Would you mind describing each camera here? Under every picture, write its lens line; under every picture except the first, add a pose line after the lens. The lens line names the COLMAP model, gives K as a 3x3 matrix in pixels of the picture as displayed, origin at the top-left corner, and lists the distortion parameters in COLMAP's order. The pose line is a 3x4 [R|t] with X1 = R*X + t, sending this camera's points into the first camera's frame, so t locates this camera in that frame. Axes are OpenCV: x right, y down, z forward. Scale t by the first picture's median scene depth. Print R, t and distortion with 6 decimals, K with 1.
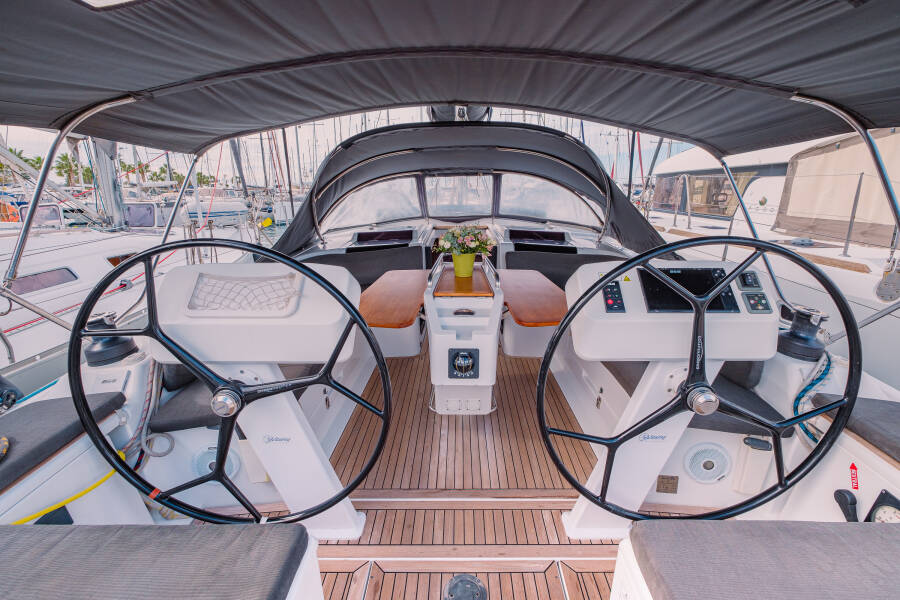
lens RADIAL K [[398.1, 0, 450.0], [0, 398.1, 300.0], [0, 0, 1]] dist [-0.000642, -0.000274]
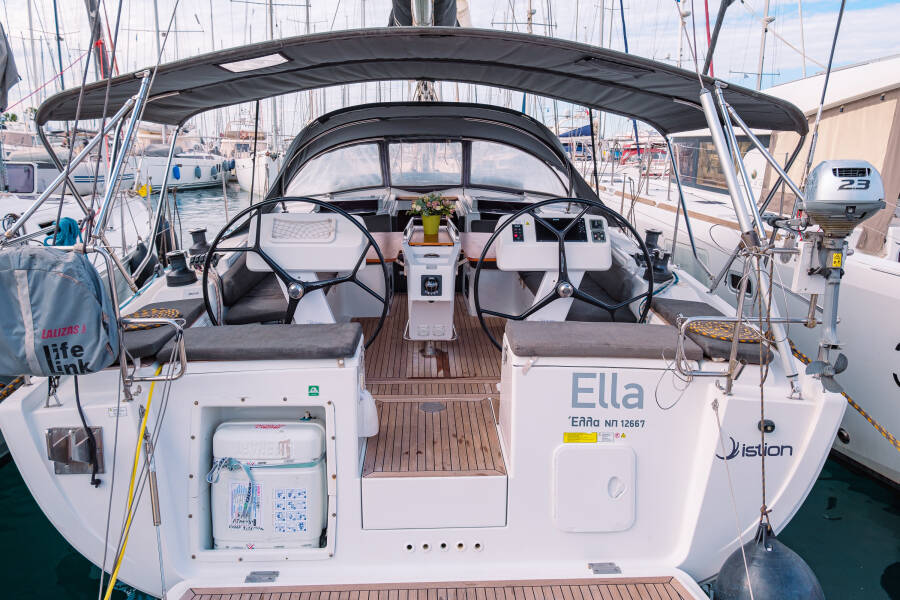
lens RADIAL K [[868.9, 0, 450.0], [0, 868.9, 300.0], [0, 0, 1]] dist [0.105477, 0.007532]
pose [[0.998264, 0.001871, 0.058867, -0.050888], [0.002546, 0.997191, -0.074856, 0.267131], [-0.058841, 0.074876, 0.995455, -1.294317]]
